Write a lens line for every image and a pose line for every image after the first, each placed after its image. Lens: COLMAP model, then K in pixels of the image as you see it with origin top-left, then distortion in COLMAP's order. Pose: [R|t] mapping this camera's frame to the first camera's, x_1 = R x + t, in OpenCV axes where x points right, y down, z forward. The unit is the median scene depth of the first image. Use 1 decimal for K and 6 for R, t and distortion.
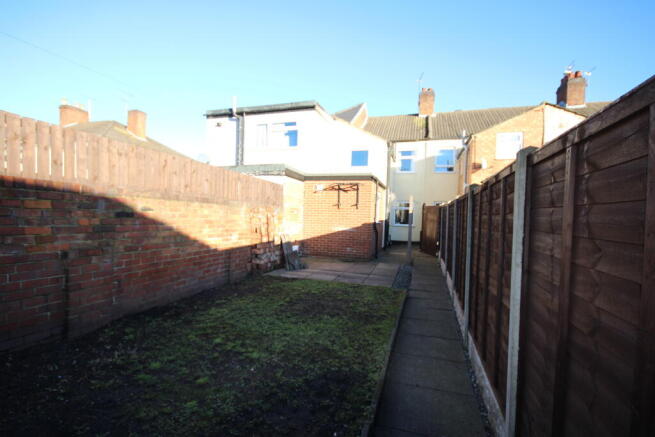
lens RADIAL K [[299.1, 0, 327.0], [0, 299.1, 221.7], [0, 0, 1]] dist [-0.005676, -0.007607]
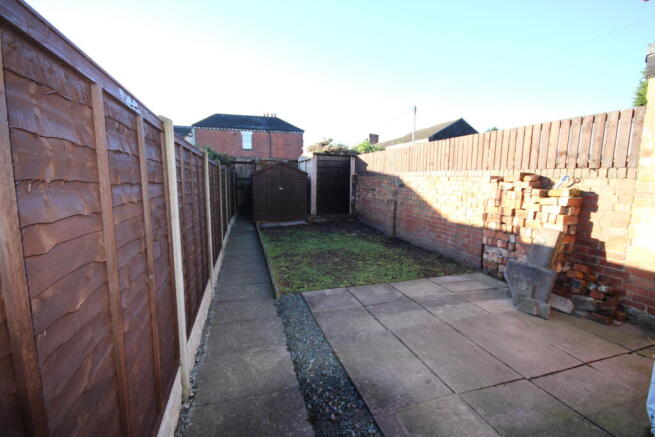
lens RADIAL K [[299.1, 0, 328.0], [0, 299.1, 220.6], [0, 0, 1]] dist [-0.005676, -0.007607]
pose [[-0.825617, 0.044254, -0.562493, 0.600306], [-0.038495, 0.990178, 0.134405, -0.030173], [0.562916, 0.132620, -0.815805, 1.750559]]
